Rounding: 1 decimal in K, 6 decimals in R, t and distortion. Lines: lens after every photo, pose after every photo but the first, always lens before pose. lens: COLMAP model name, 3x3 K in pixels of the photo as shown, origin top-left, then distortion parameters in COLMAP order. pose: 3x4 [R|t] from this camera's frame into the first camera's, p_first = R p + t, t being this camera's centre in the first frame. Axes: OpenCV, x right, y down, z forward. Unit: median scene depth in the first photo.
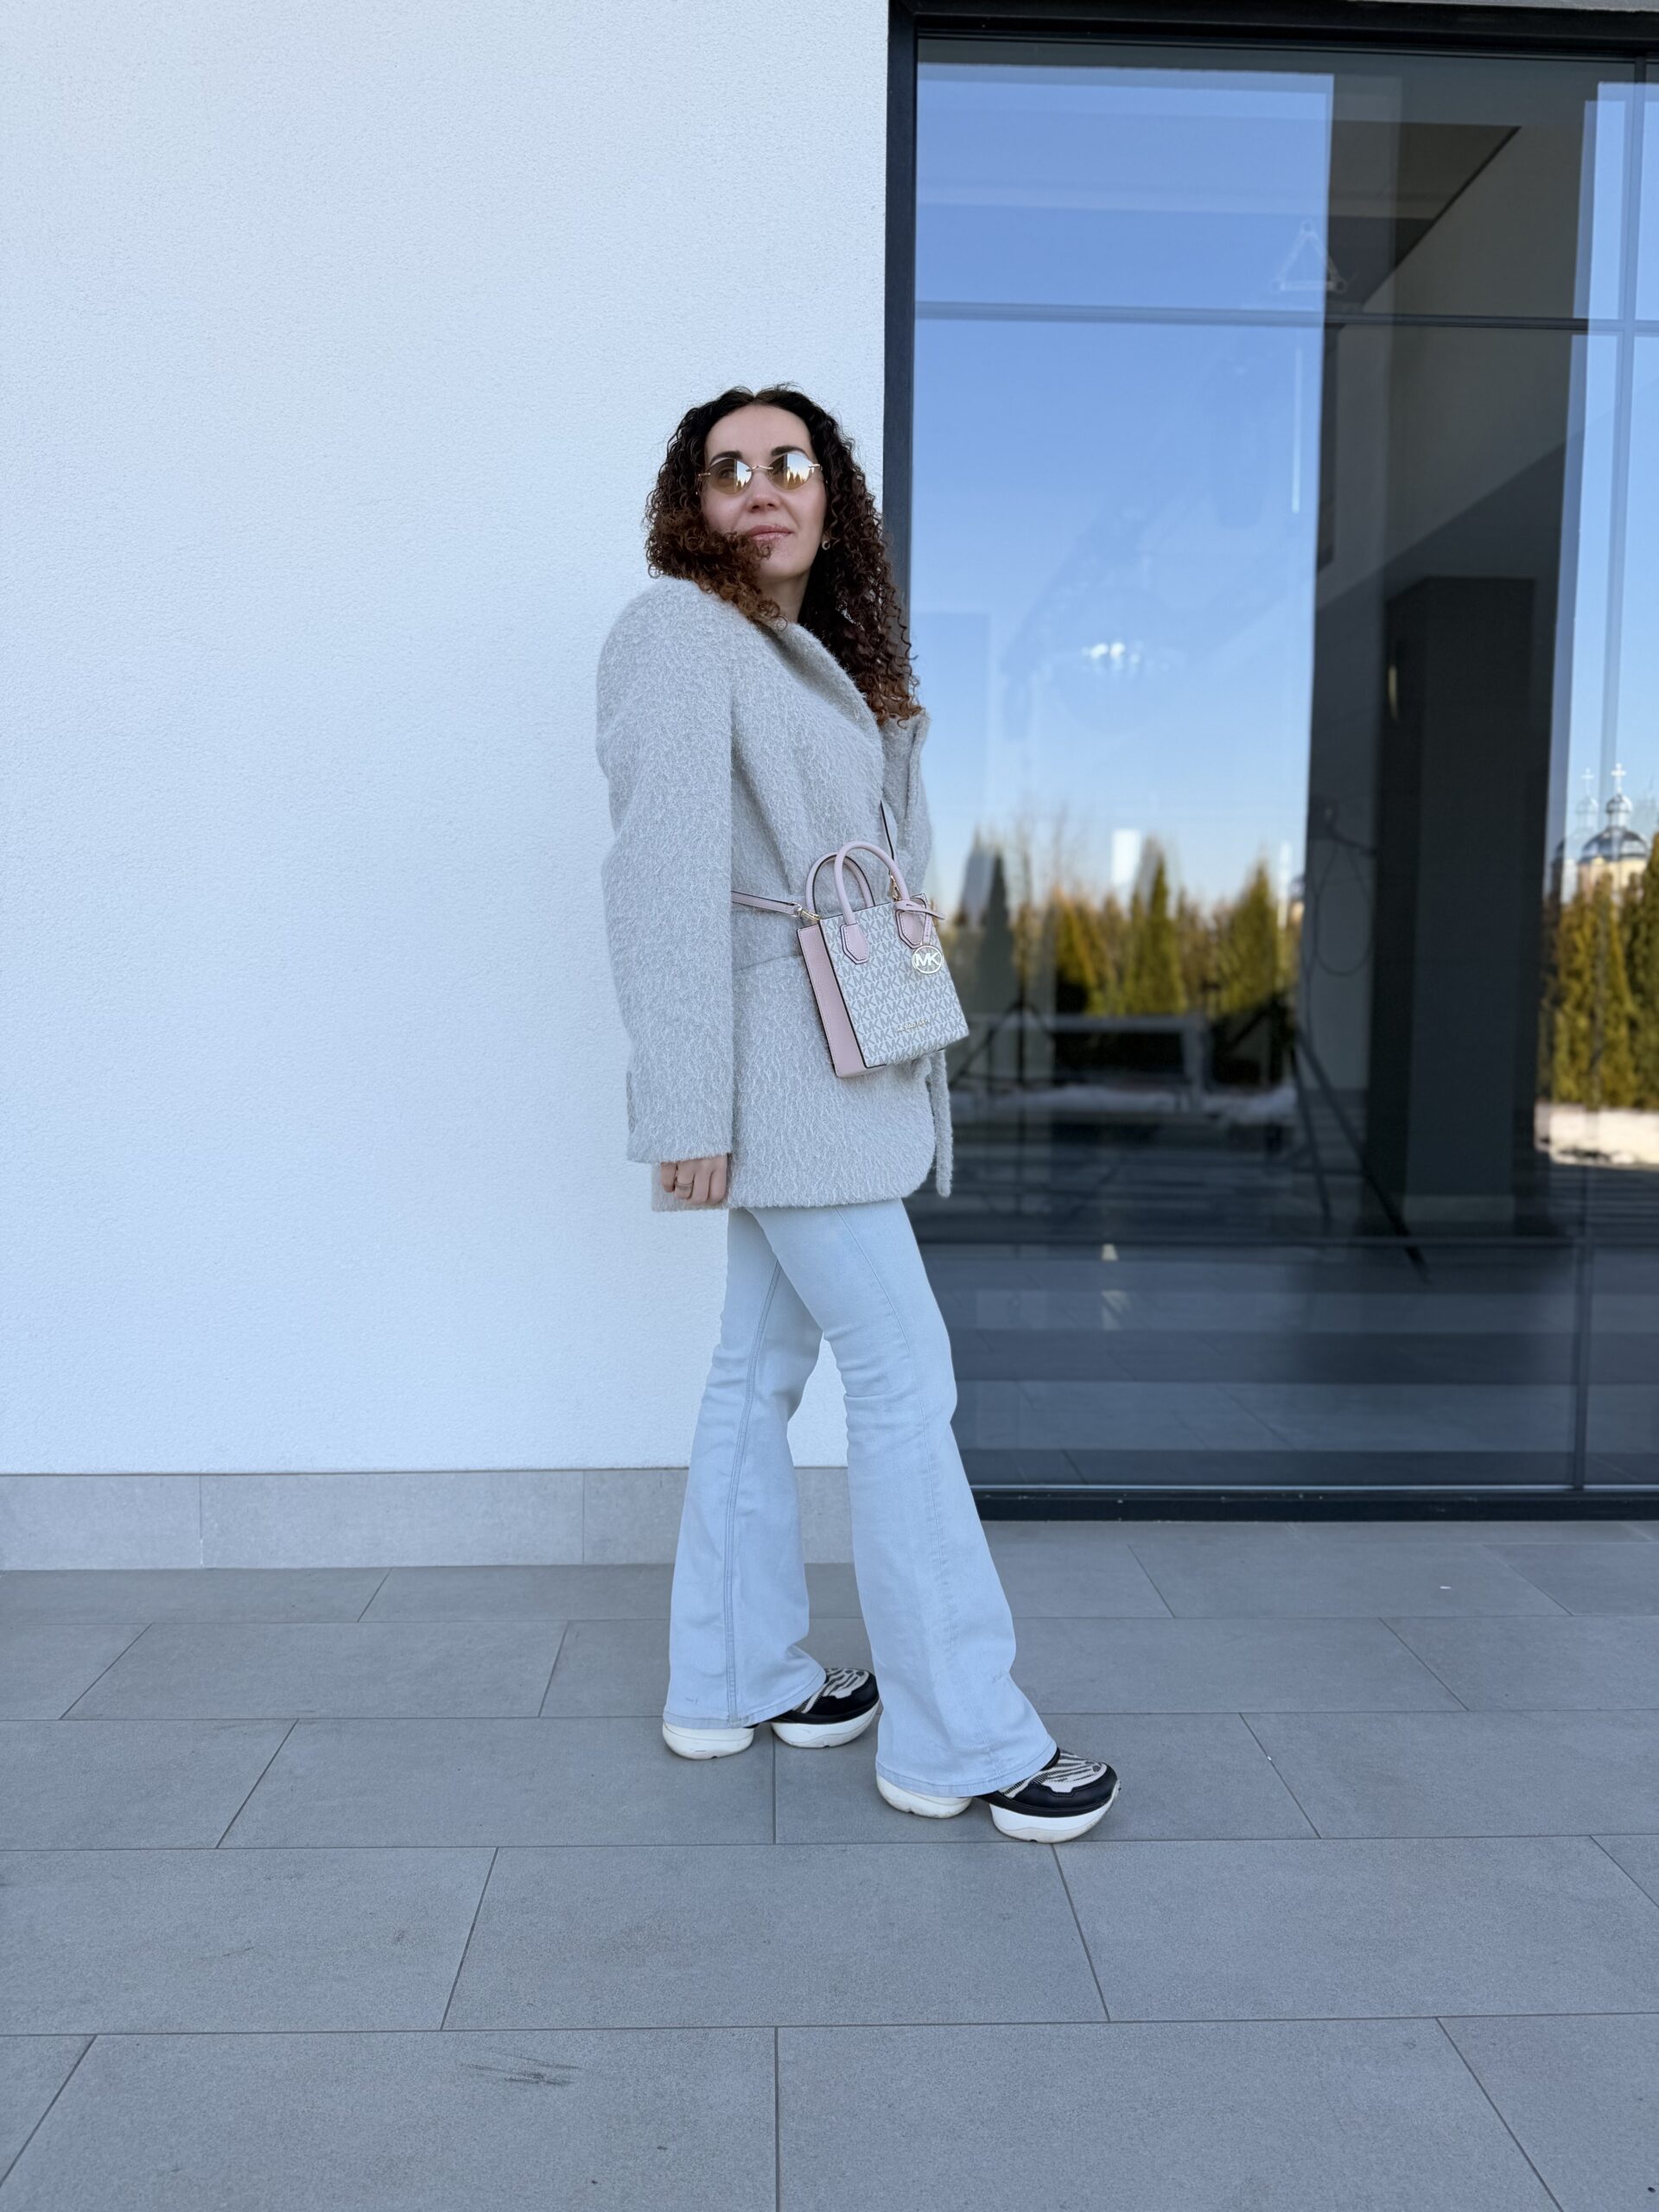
lens RADIAL K [[1595.0, 0, 819.9], [0, 1595.0, 1110.3], [0, 0, 1]] dist [0.001810, -0.012423]
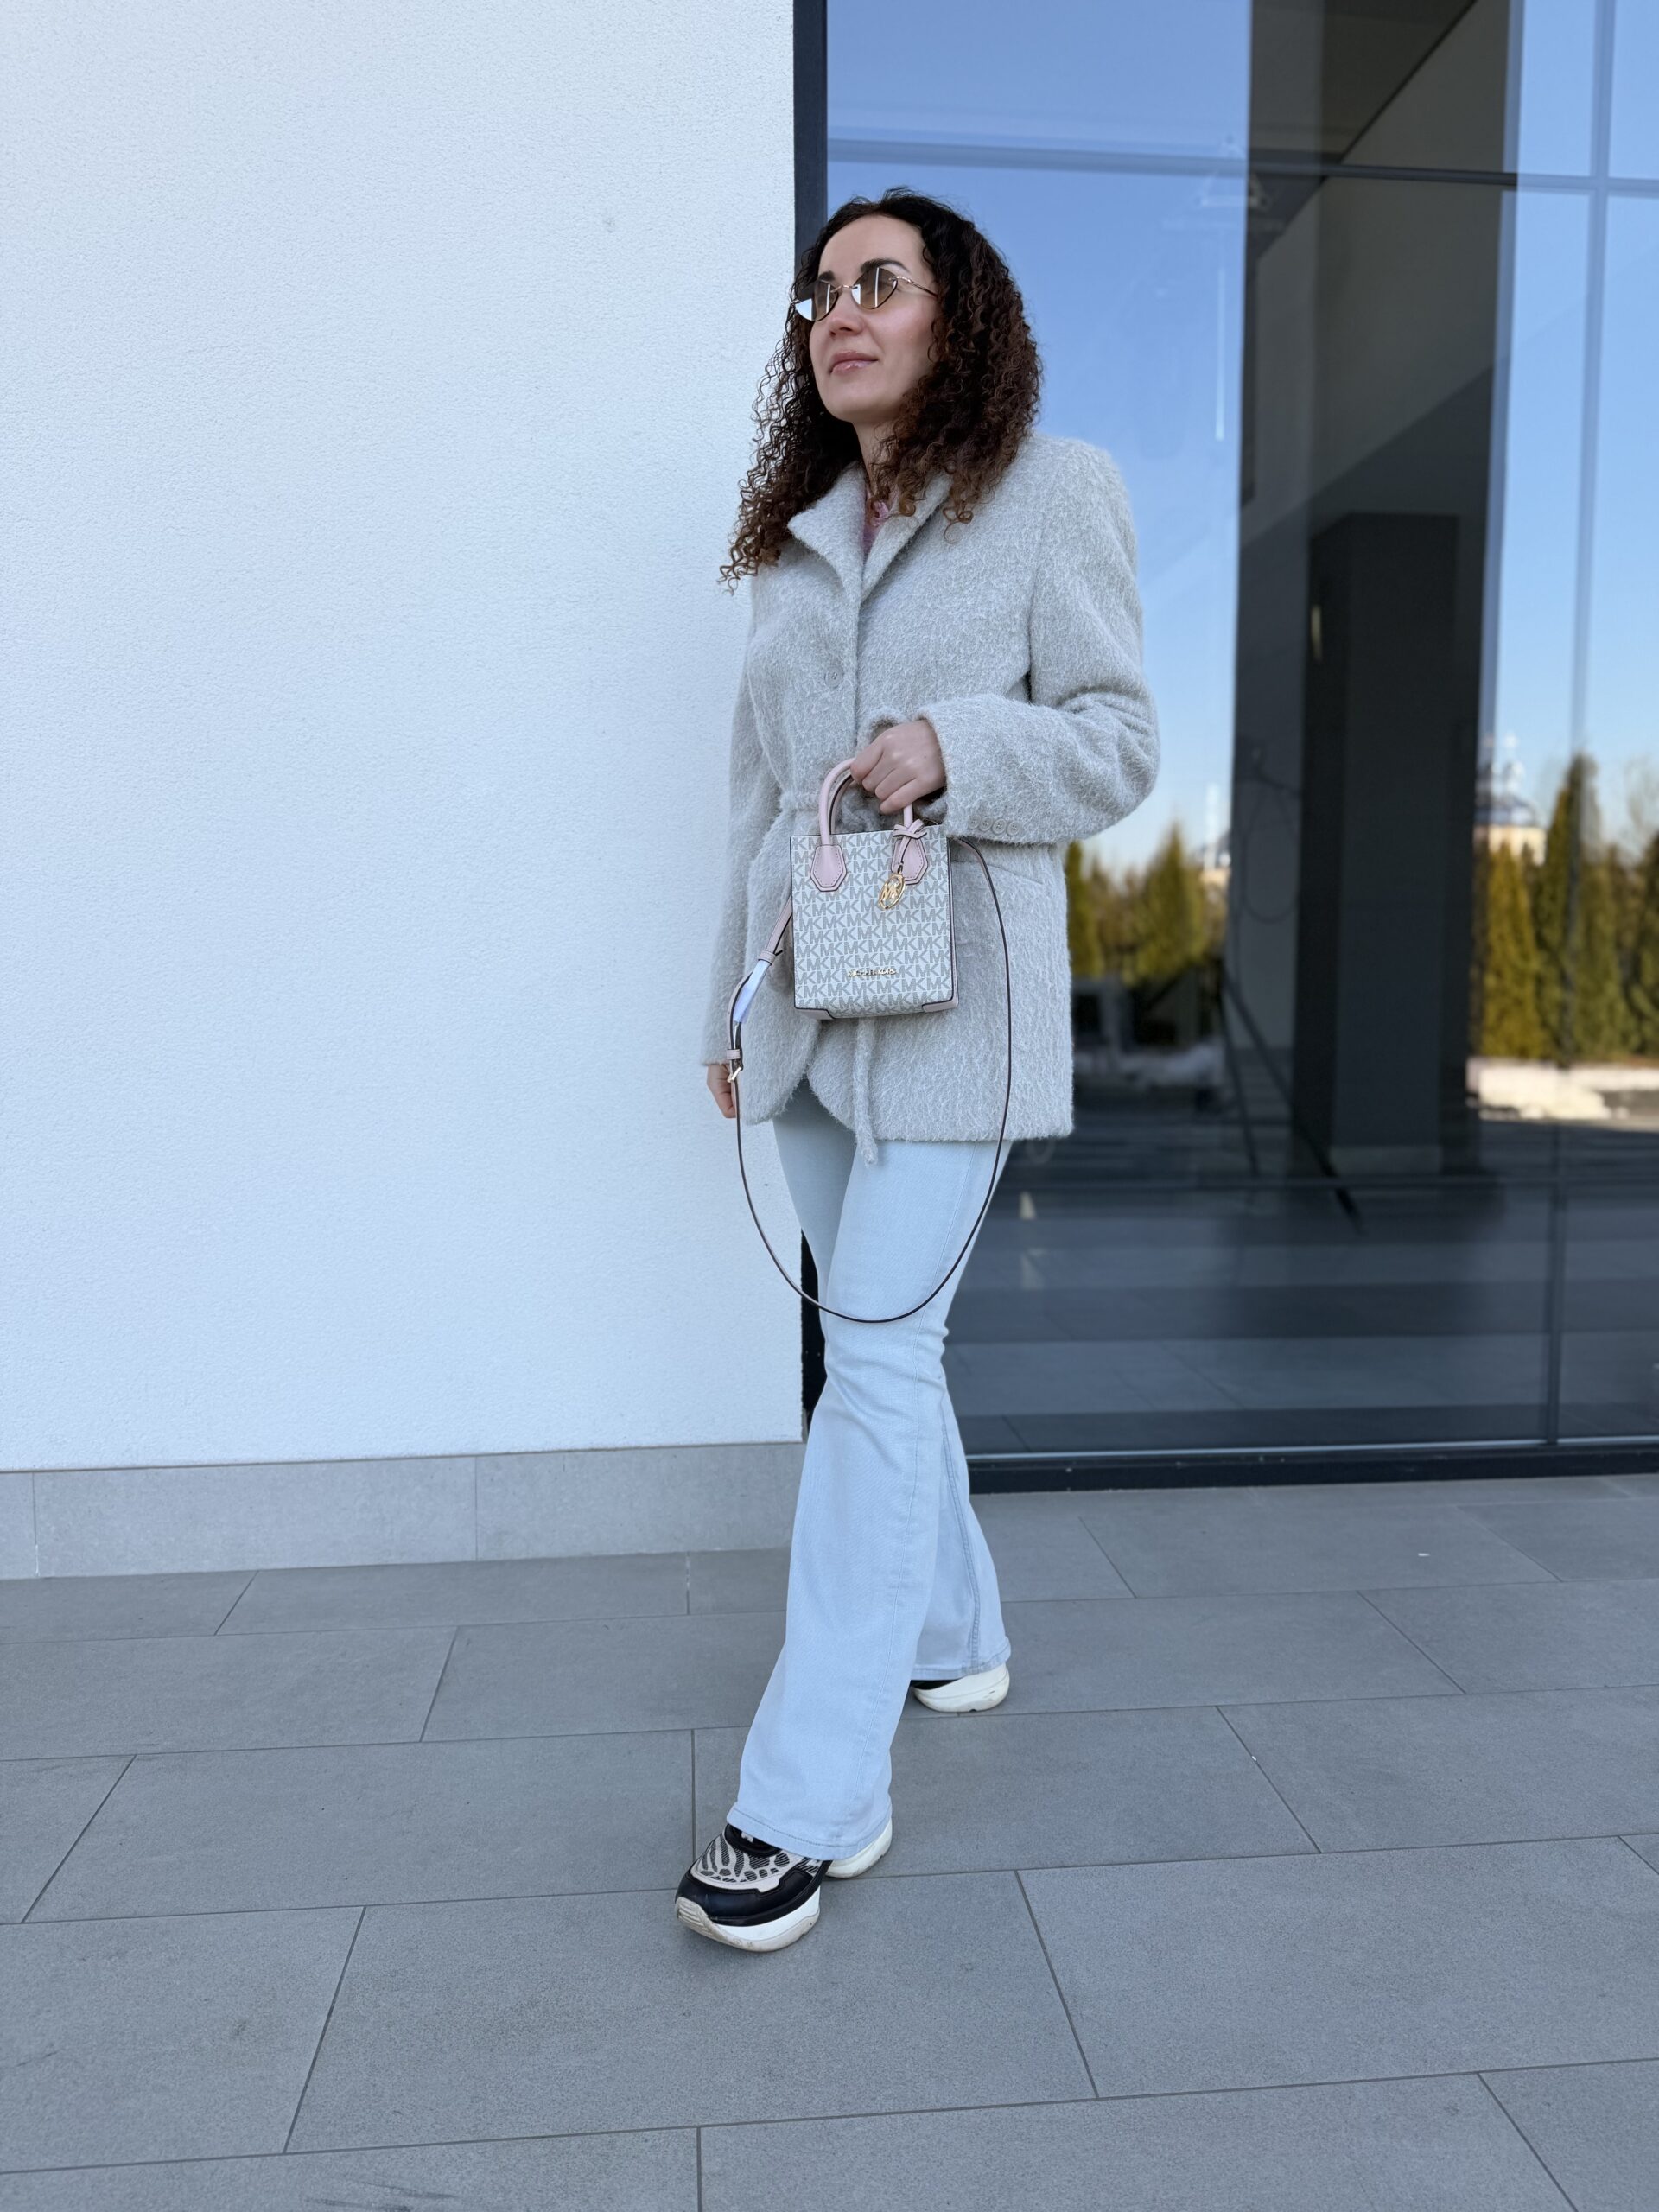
lens RADIAL K [[1600.7, 0, 829.5], [0, 1600.7, 1112.5], [0, 0, 1]] dist [-0.002854, -0.006769]
pose [[0.998181, -0.016015, 0.058121, 0.000299], [0.014839, 0.999677, 0.020617, 0.019634], [-0.058433, -0.019717, 0.998097, 0.102122]]
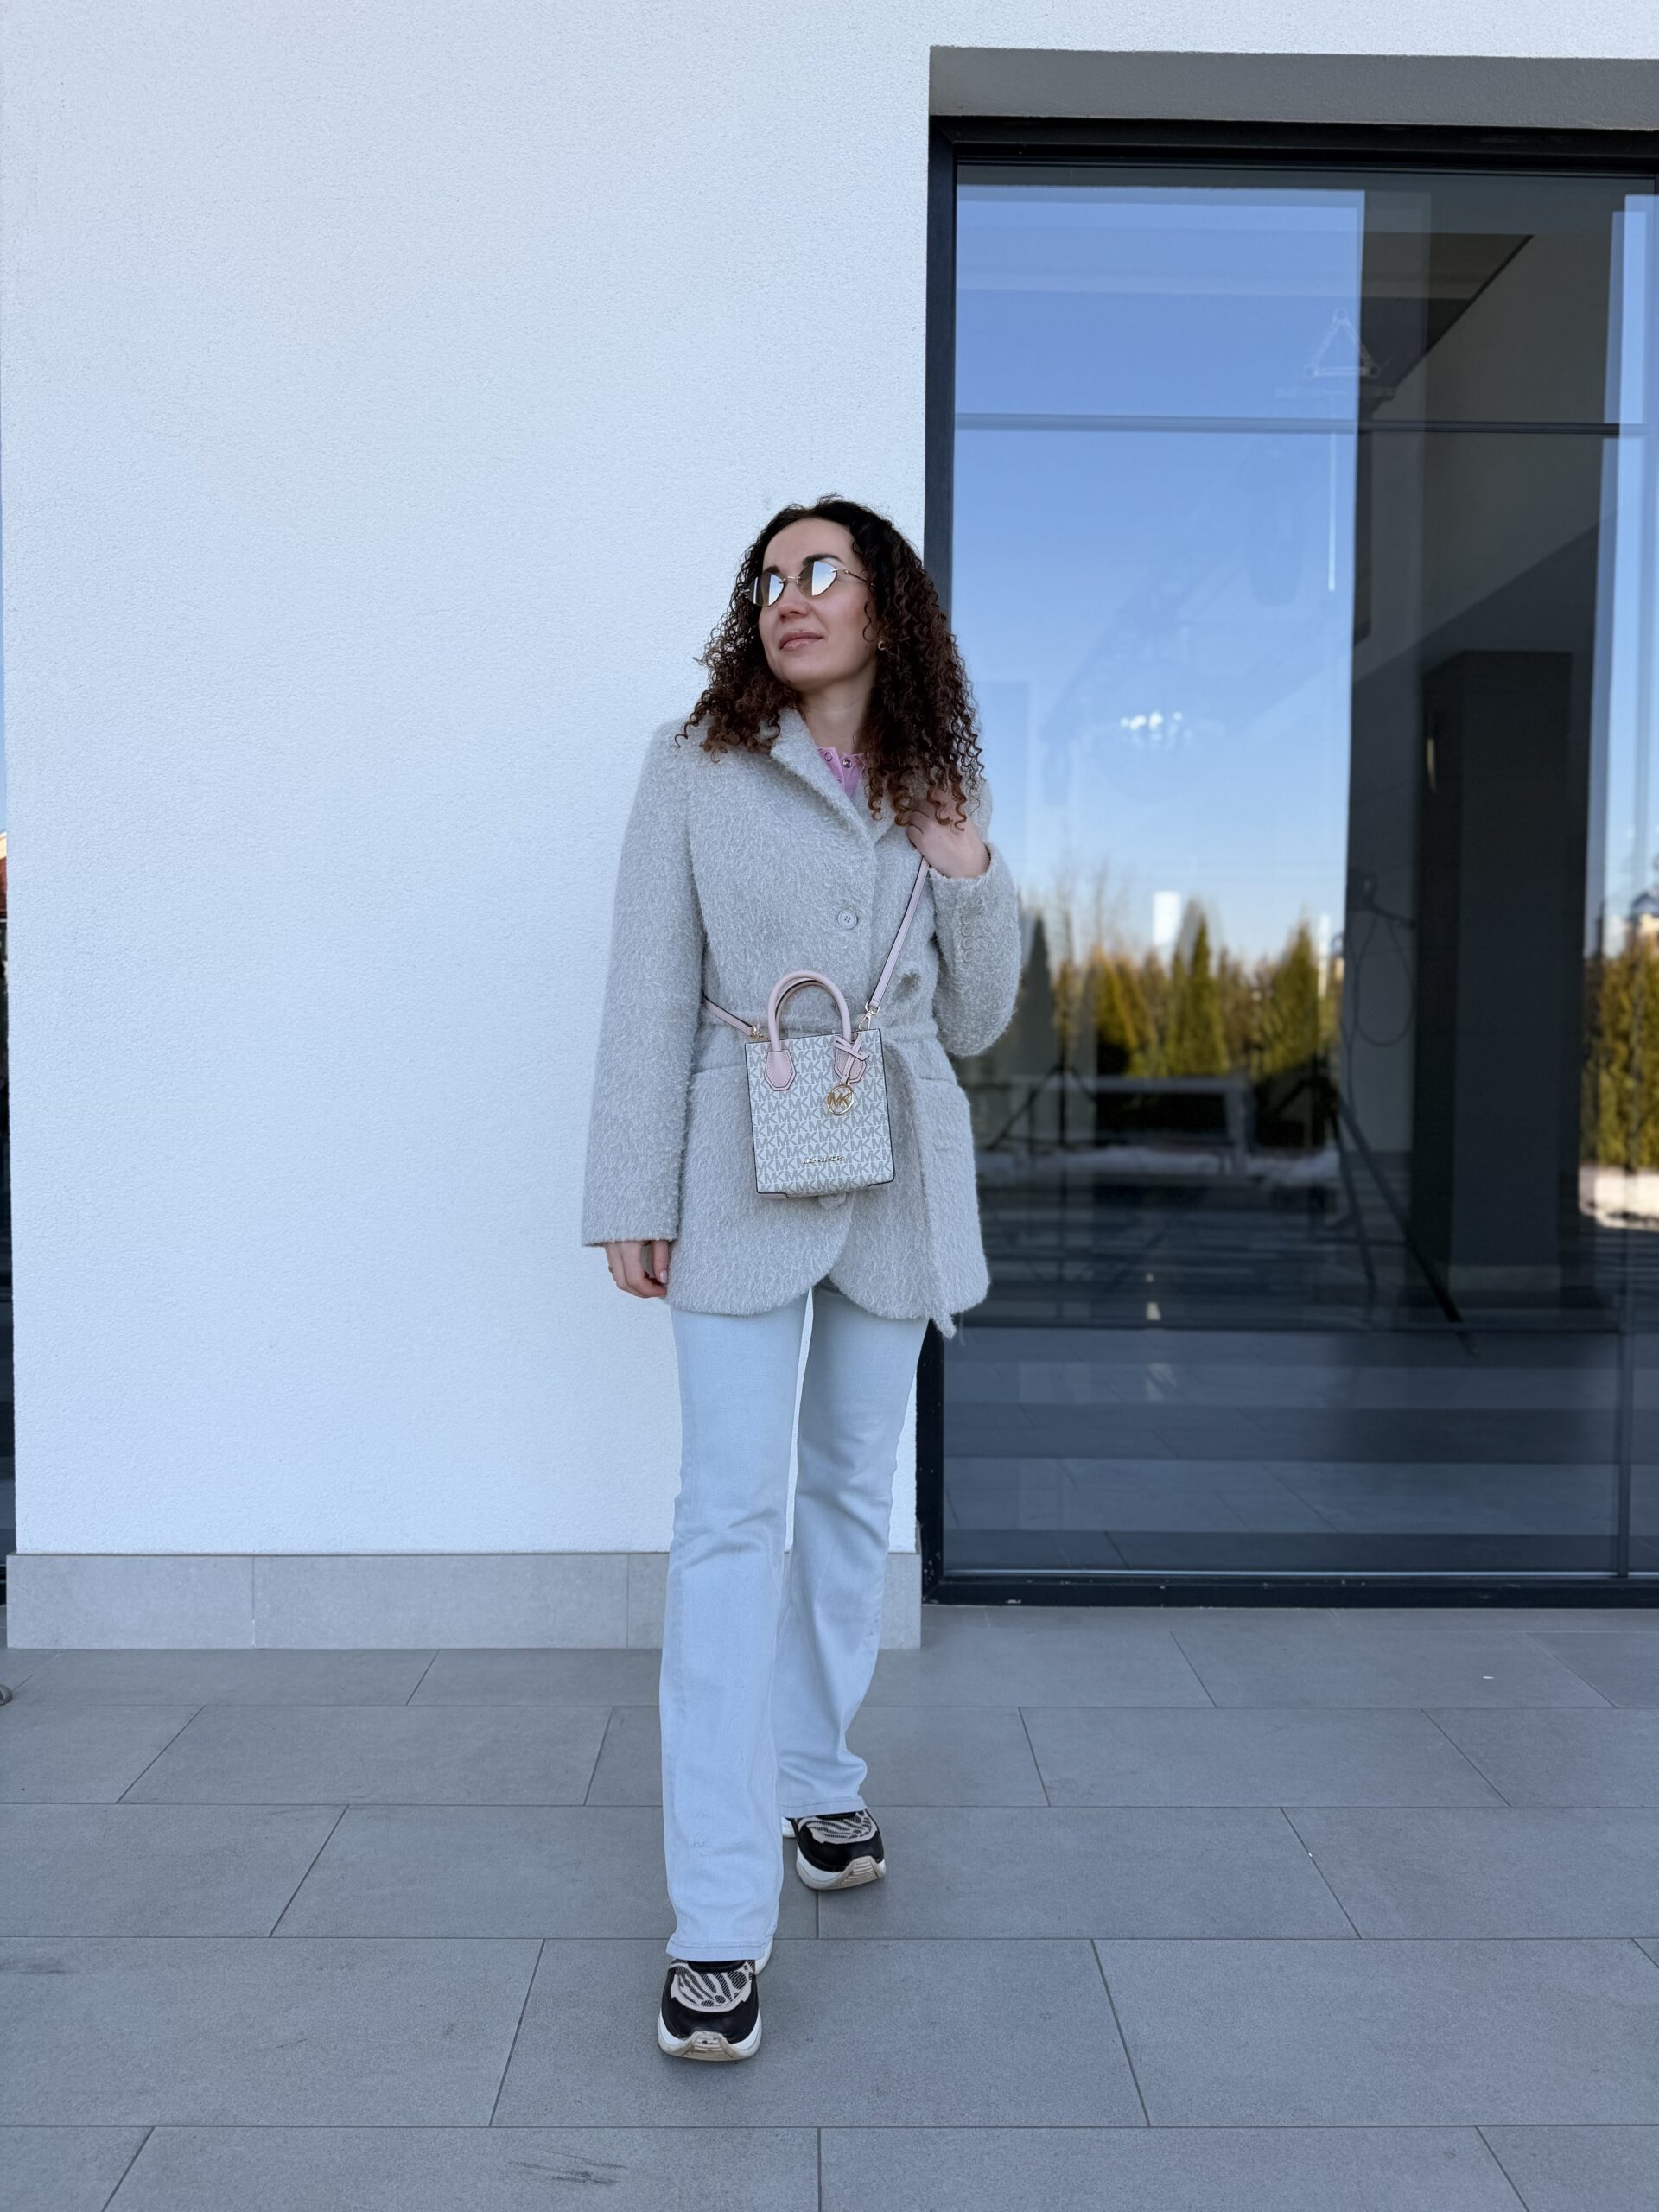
lens RADIAL K [[1595.3, 0, 827.5], [0, 1595.3, 1108.9], [0, 0, 1]] dist [-0.000439, -0.009477]
pose [[0.999771, 0.000431, -0.021396, -0.000417], [-0.001217, 0.999324, -0.036733, -0.019335], [0.021366, 0.036751, 0.999096, -0.019409]]
